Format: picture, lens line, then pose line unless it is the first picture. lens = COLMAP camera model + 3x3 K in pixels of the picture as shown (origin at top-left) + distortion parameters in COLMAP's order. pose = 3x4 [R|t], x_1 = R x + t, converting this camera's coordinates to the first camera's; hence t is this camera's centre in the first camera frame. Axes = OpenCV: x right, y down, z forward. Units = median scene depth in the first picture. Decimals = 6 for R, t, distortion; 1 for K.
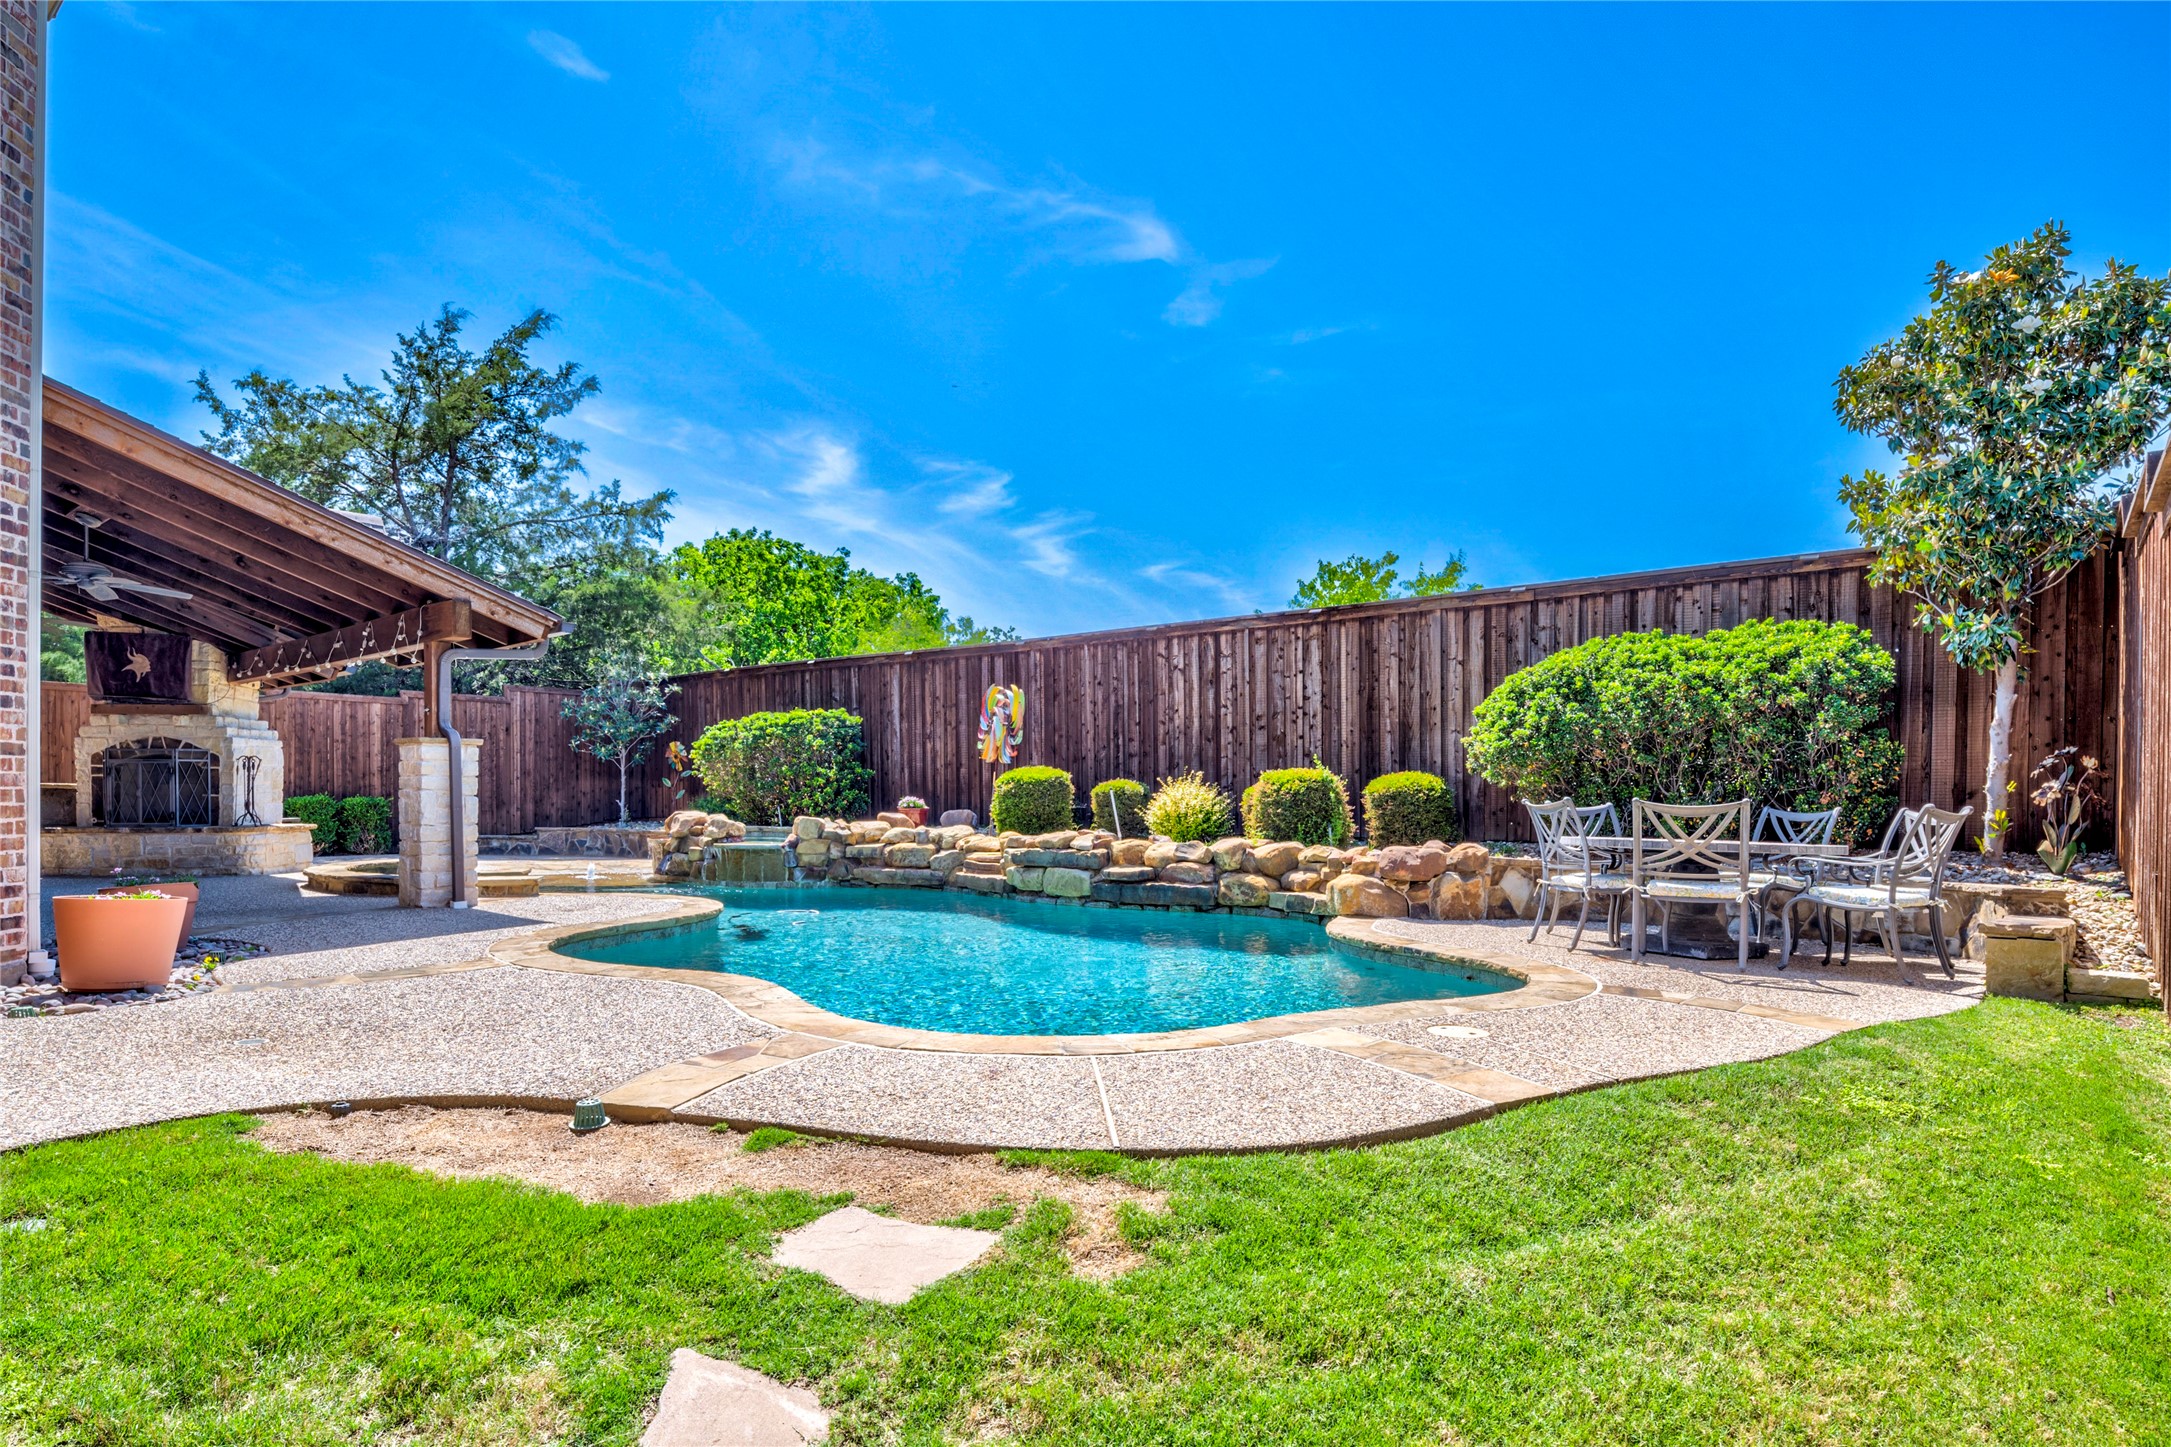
lens RADIAL K [[1173.3, 0, 1076.6], [0, 1173.3, 809.6], [0, 0, 1]] dist [0.000416, -0.007079]
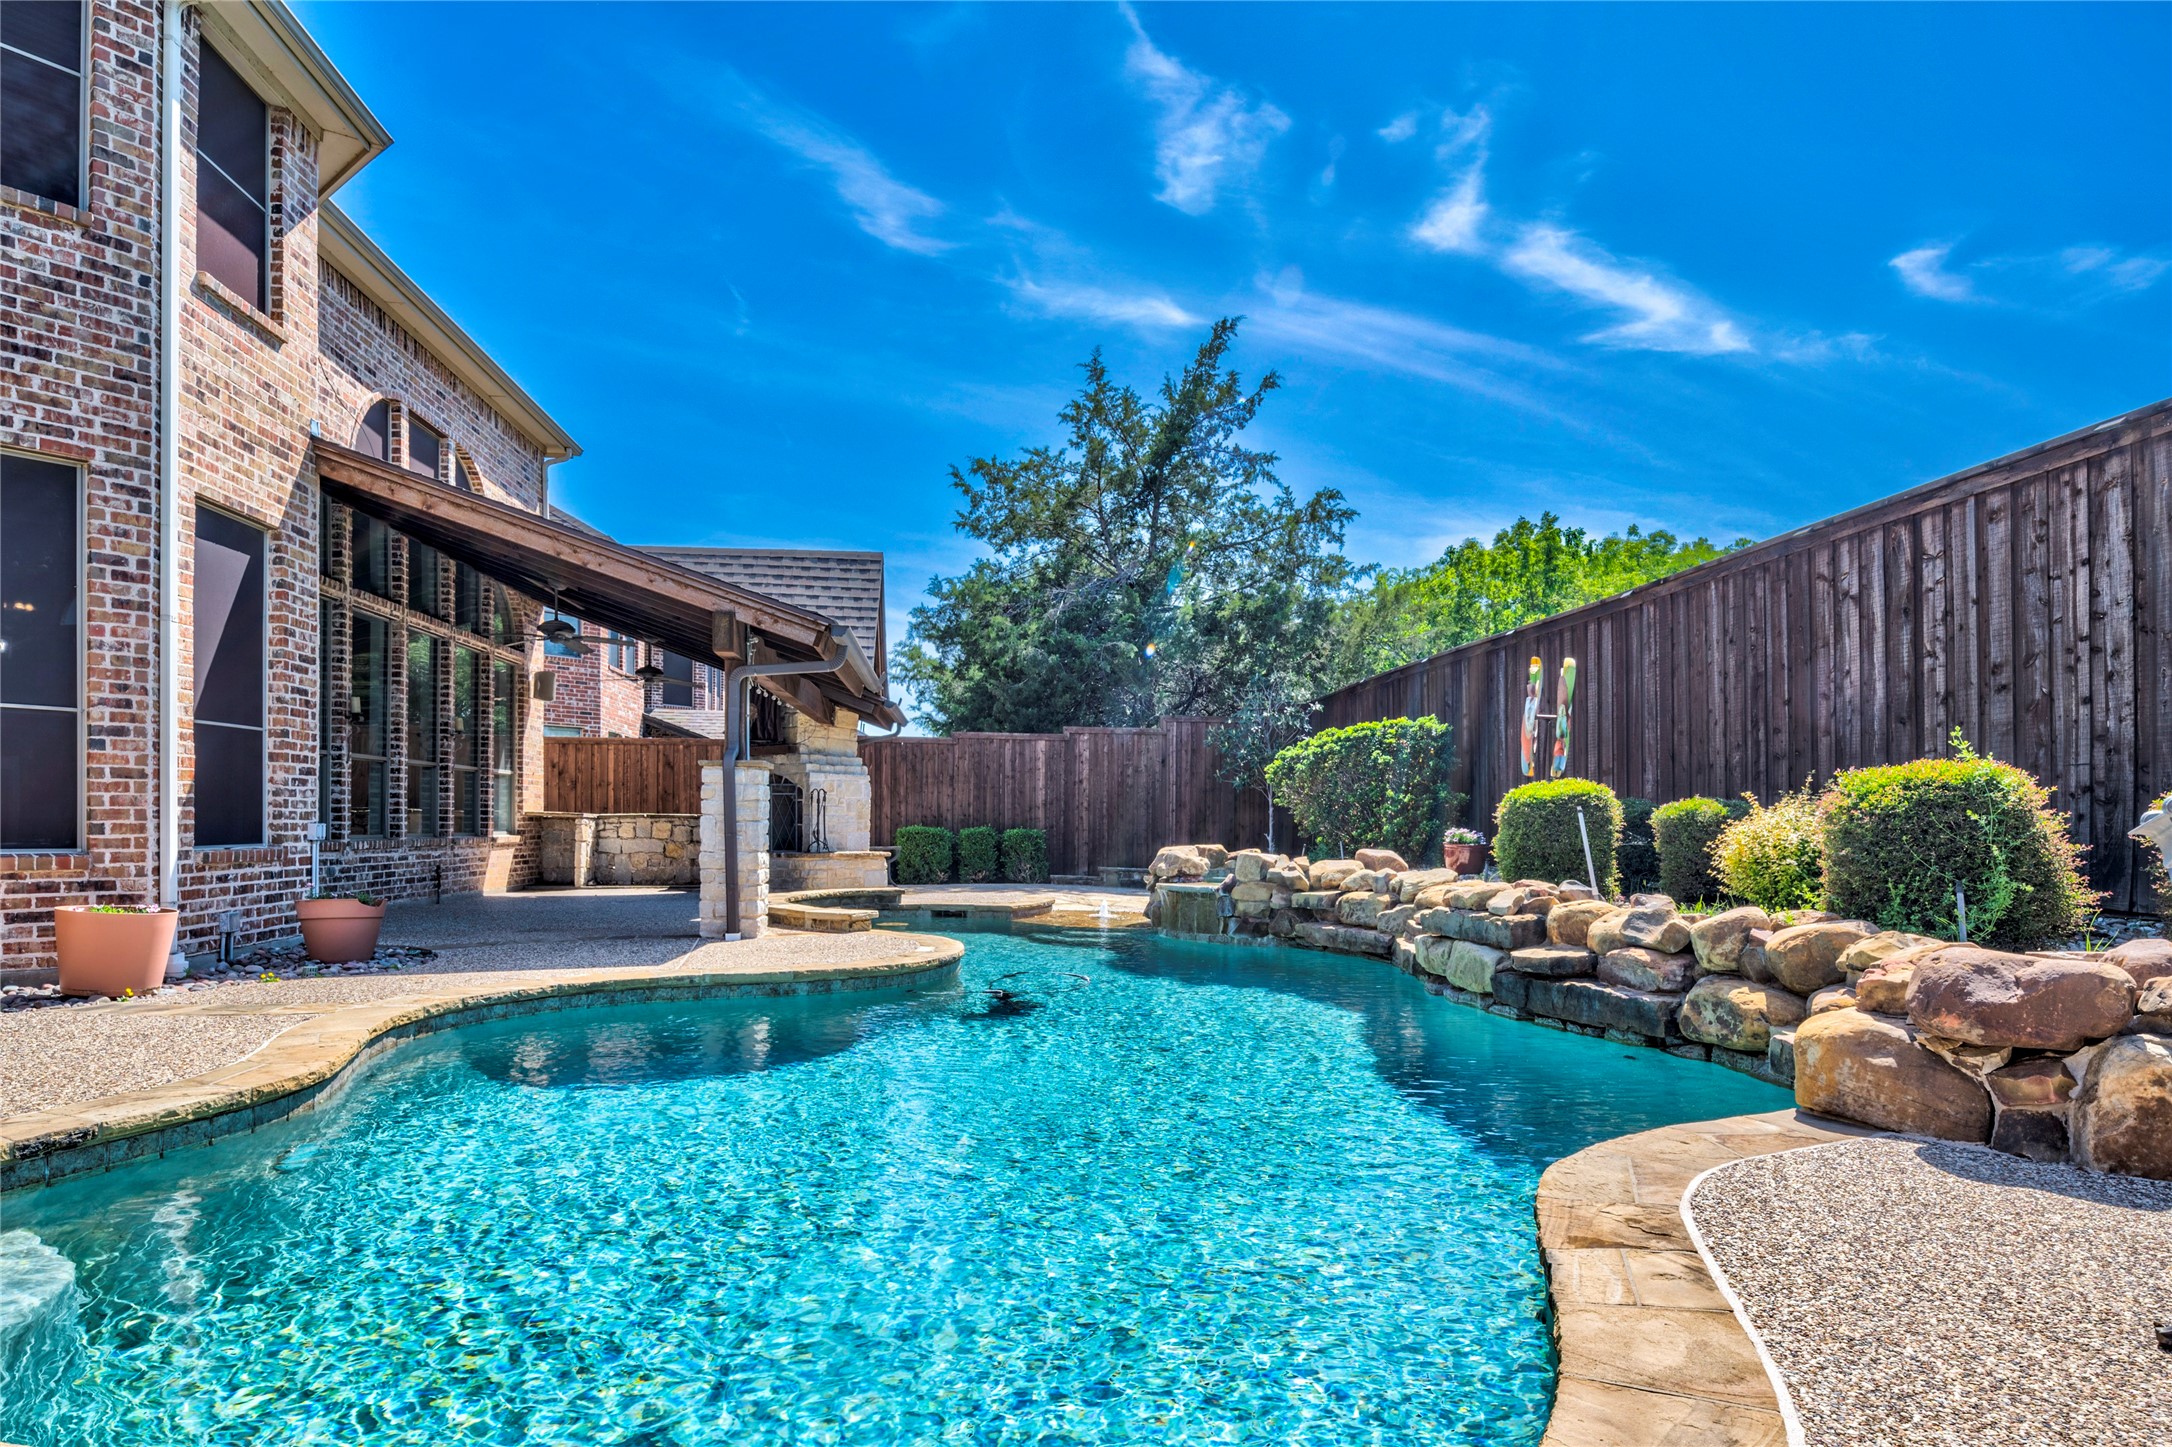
lens RADIAL K [[1173.3, 0, 1076.7], [0, 1173.3, 838.2], [0, 0, 1]] dist [0.002312, -0.008024]
pose [[0.704211, 0.007225, -0.709954, 0.239978], [-0.013818, 0.999898, -0.003530, 0.001031], [0.709857, 0.012296, 0.704239, 0.380681]]
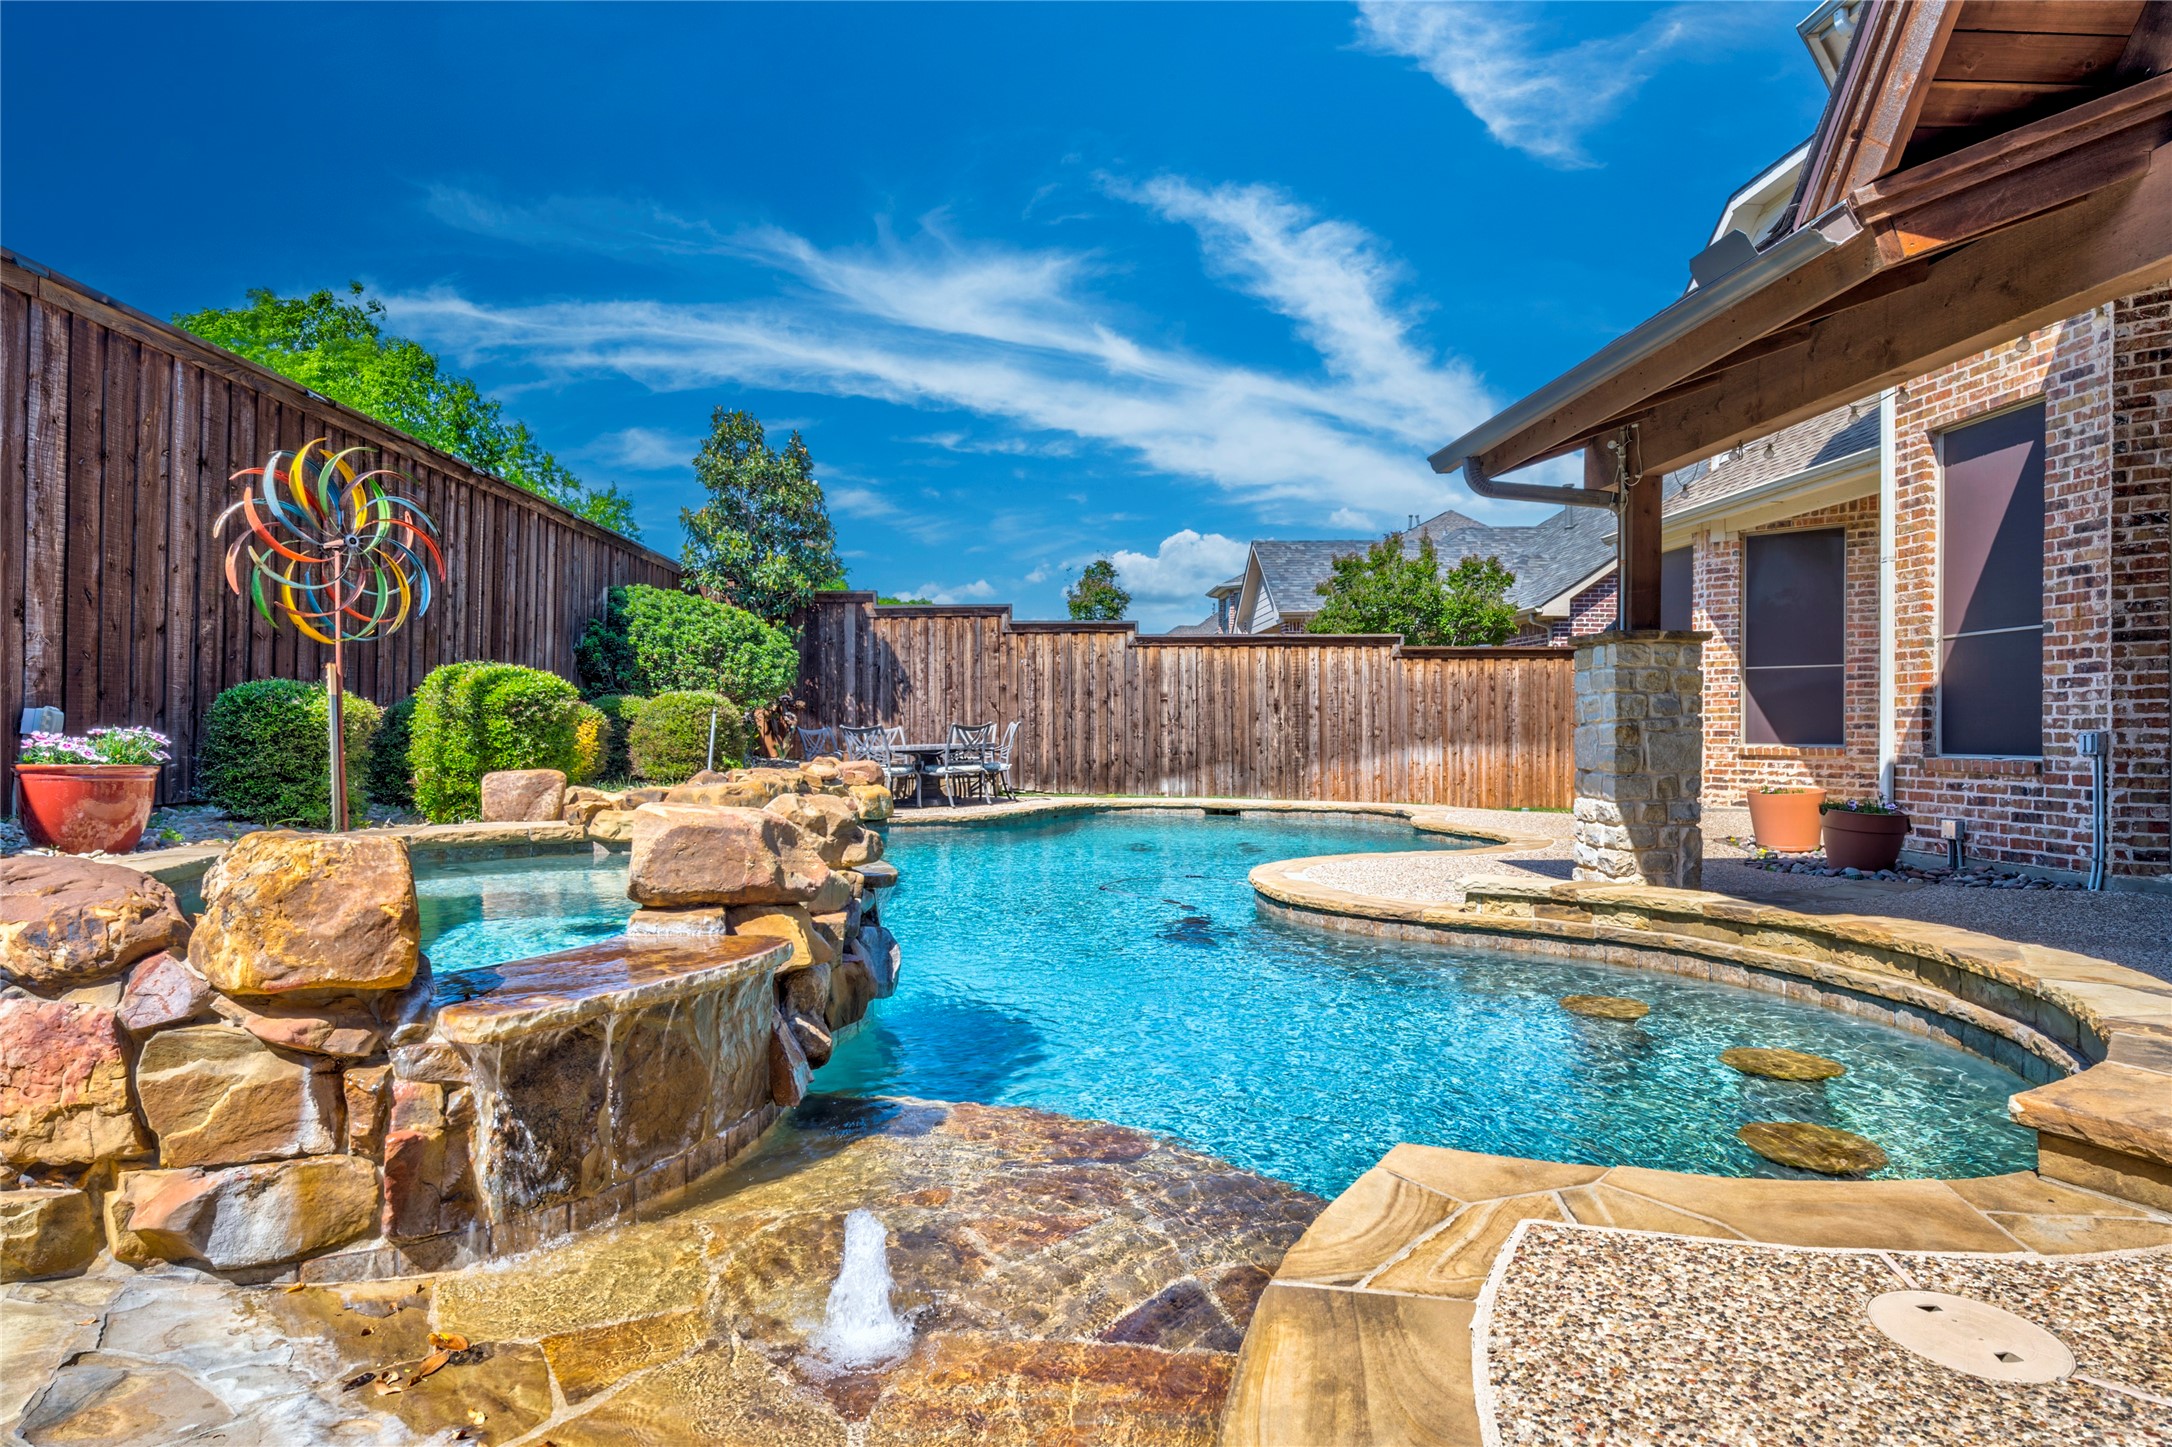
lens RADIAL K [[1173.0, 0, 1076.7], [0, 1173.0, 746.6], [0, 0, 1]] dist [0.000714, -0.007112]
pose [[-0.661632, -0.020054, 0.749561, -0.591617], [0.006083, 0.999466, 0.032109, -0.016483], [-0.749804, 0.025804, -0.661156, 1.186596]]
